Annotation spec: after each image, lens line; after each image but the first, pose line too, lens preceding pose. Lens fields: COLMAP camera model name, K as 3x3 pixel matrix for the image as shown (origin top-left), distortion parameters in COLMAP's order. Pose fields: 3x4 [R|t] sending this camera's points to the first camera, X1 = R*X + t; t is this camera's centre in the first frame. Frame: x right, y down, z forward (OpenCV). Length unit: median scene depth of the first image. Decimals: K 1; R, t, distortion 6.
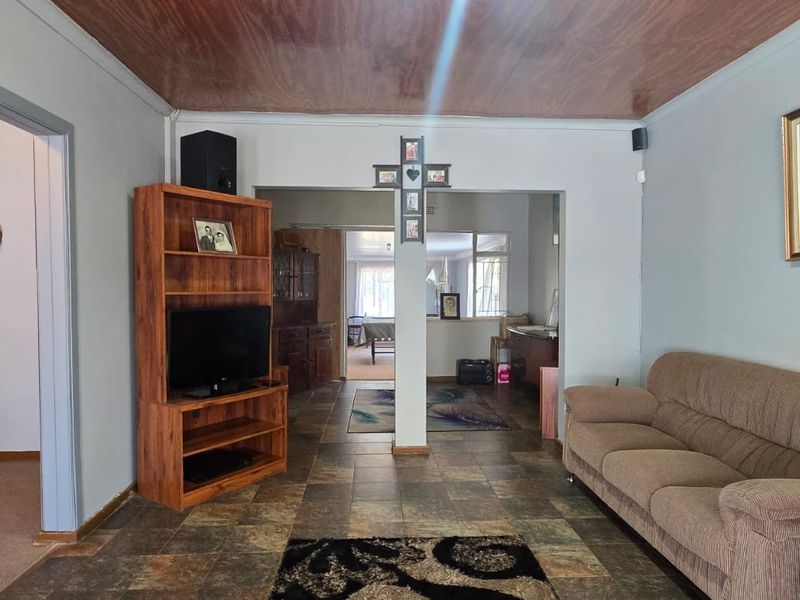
lens RADIAL K [[536.4, 0, 403.8], [0, 536.4, 302.3], [0, 0, 1]] dist [-0.005272, -0.000200]
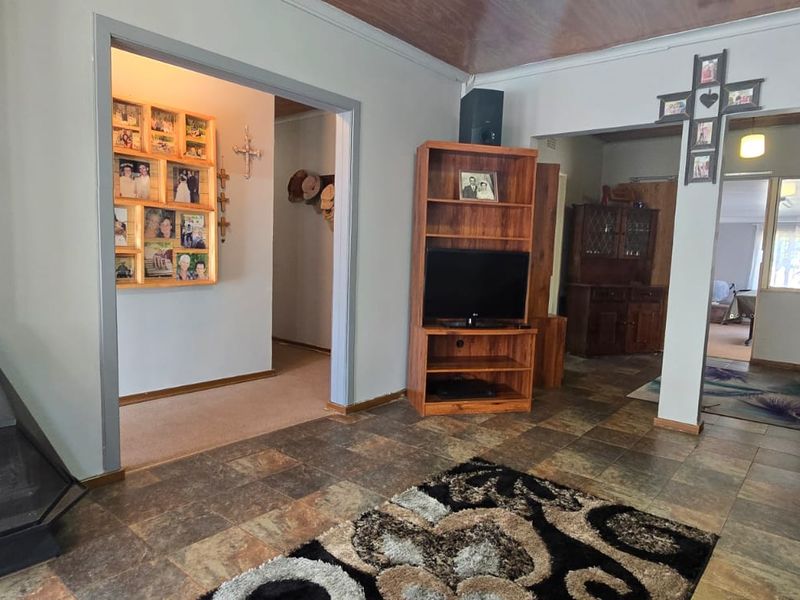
lens RADIAL K [[536.4, 0, 398.4], [0, 536.4, 304.3], [0, 0, 1]] dist [-0.005272, -0.000200]
pose [[0.729481, 0.093027, -0.677645, 0.314998], [-0.053234, 0.995425, 0.079346, 0.043444], [0.681926, -0.021808, 0.731096, 0.079055]]
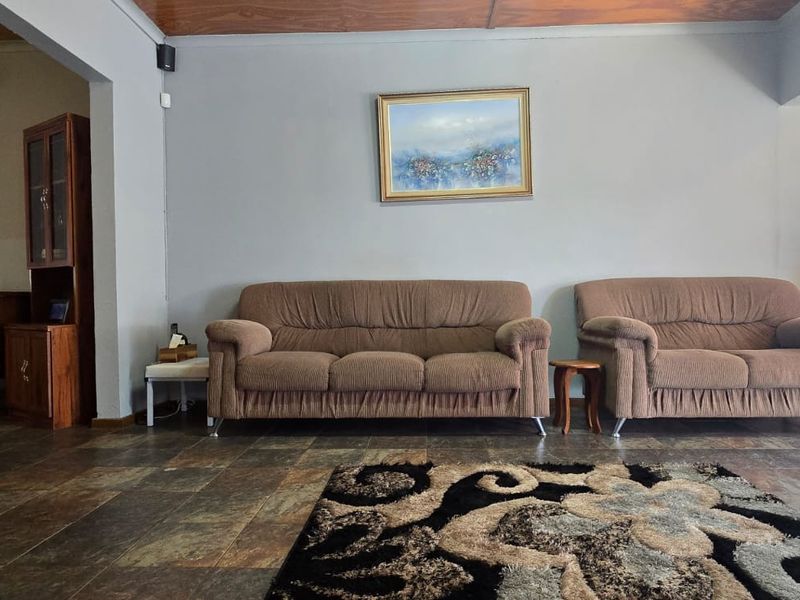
lens RADIAL K [[536.4, 0, 407.6], [0, 536.4, 305.3], [0, 0, 1]] dist [-0.005272, -0.000200]
pose [[0.077517, -0.009324, 0.996947, -0.521451], [0.038076, 0.999254, 0.006385, 0.146209], [-0.996264, 0.037465, 0.077814, 0.673806]]
